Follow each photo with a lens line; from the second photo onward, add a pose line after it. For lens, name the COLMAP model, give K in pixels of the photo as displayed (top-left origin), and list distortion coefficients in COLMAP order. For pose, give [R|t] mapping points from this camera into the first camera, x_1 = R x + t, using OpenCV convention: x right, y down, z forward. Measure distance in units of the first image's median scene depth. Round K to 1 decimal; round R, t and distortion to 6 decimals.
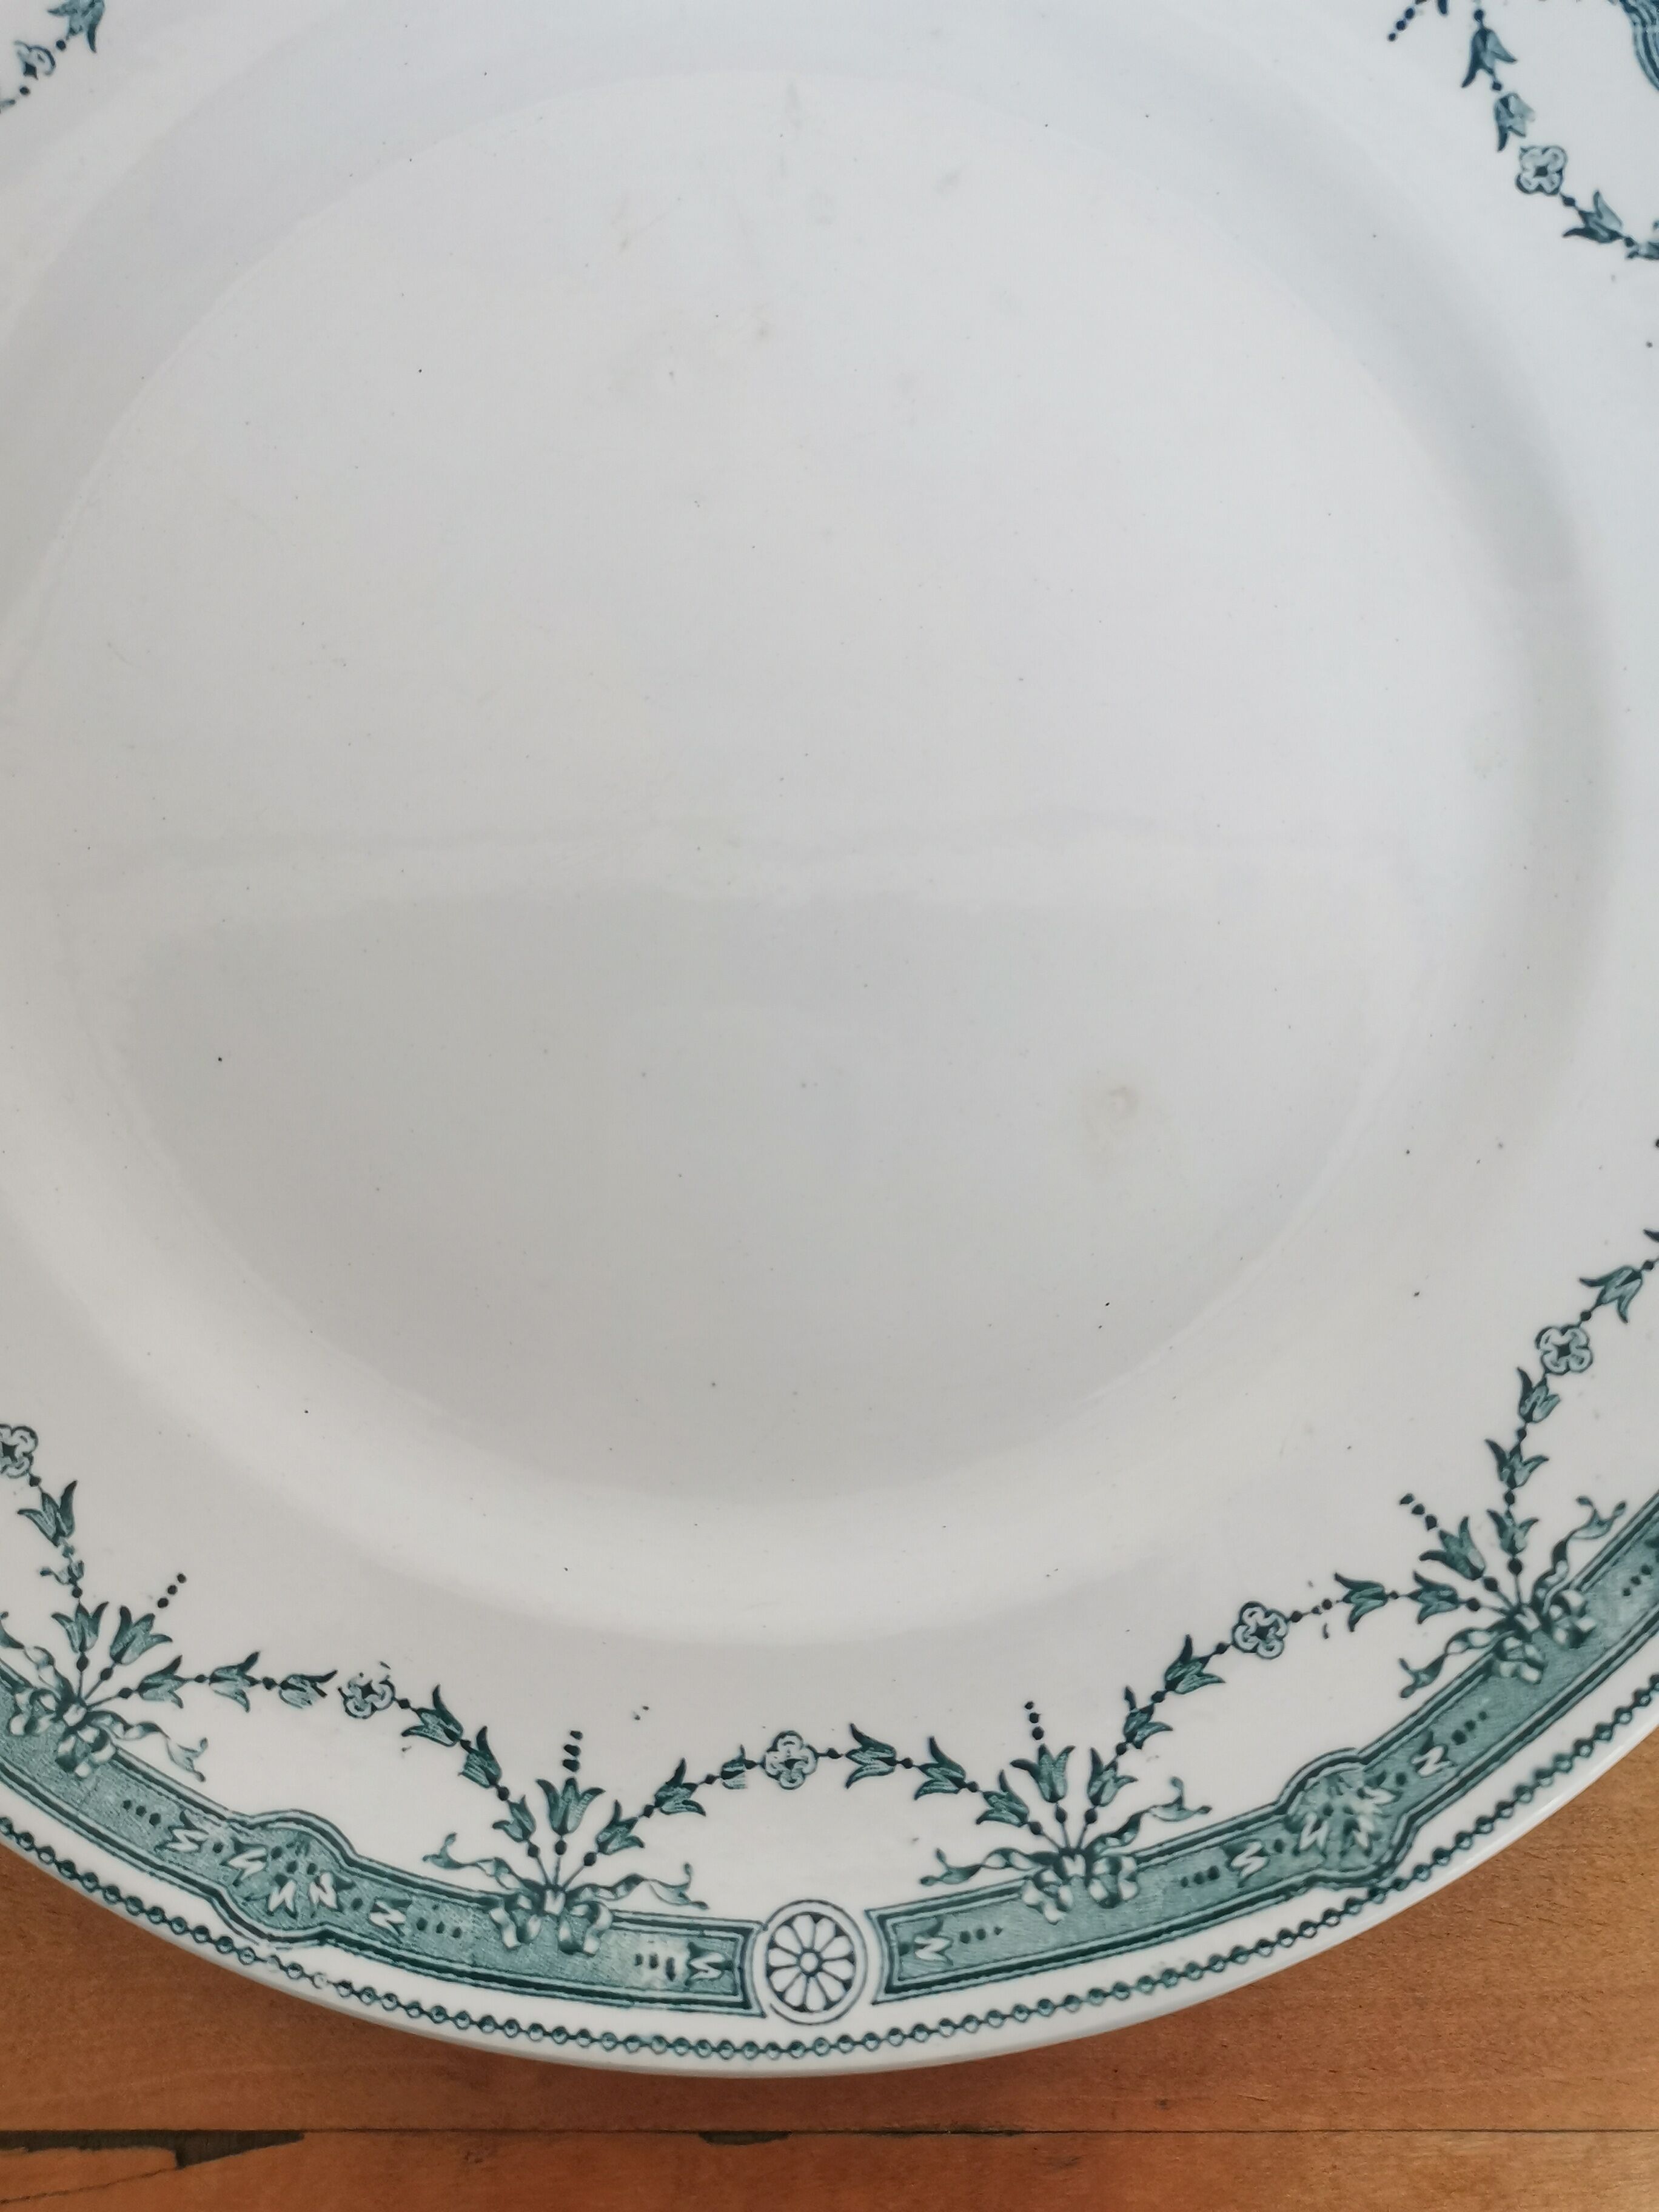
lens RADIAL K [[1710.6, 0, 842.1], [0, 1710.6, 1117.7], [0, 0, 1]] dist [0.002345, -0.026278]
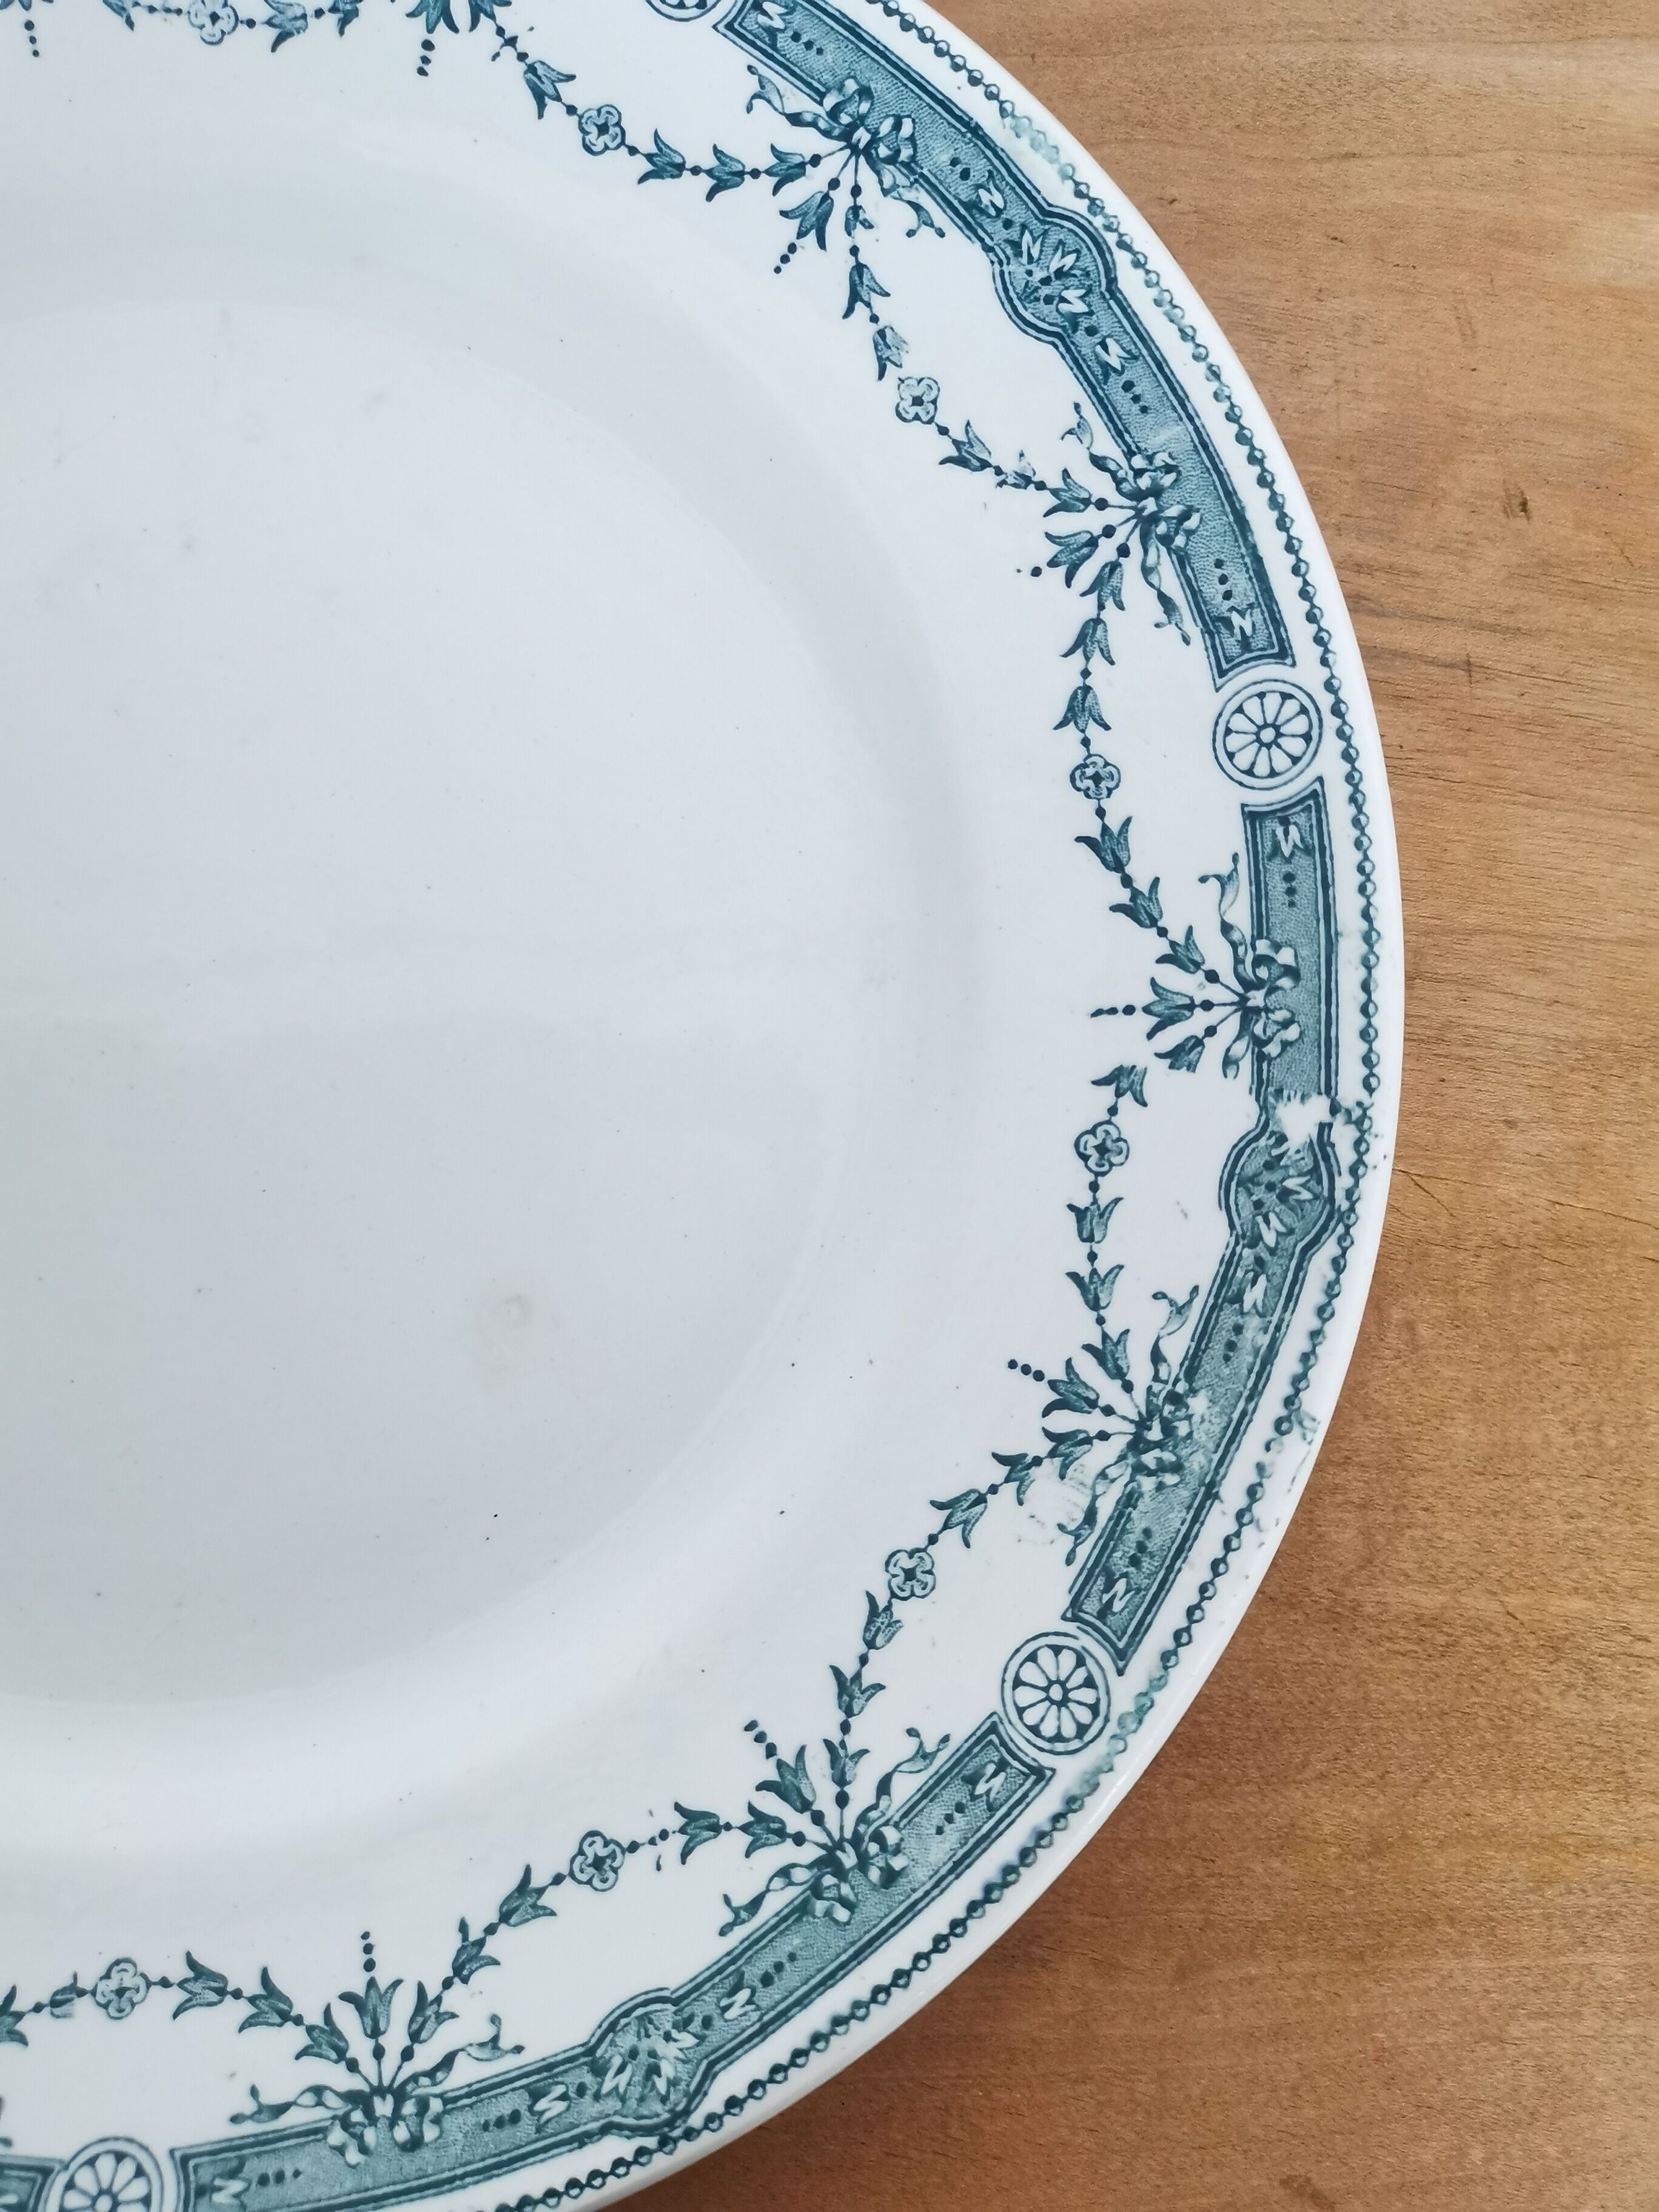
lens RADIAL K [[1710.6, 0, 834.4], [0, 1710.6, 1085.8], [0, 0, 1]] dist [0.002345, -0.026278]
pose [[0.999994, 0.003345, -0.000063, 0.373859], [-0.003345, 0.999235, -0.038965, -0.109050], [-0.000068, 0.038965, 0.999241, -0.008754]]
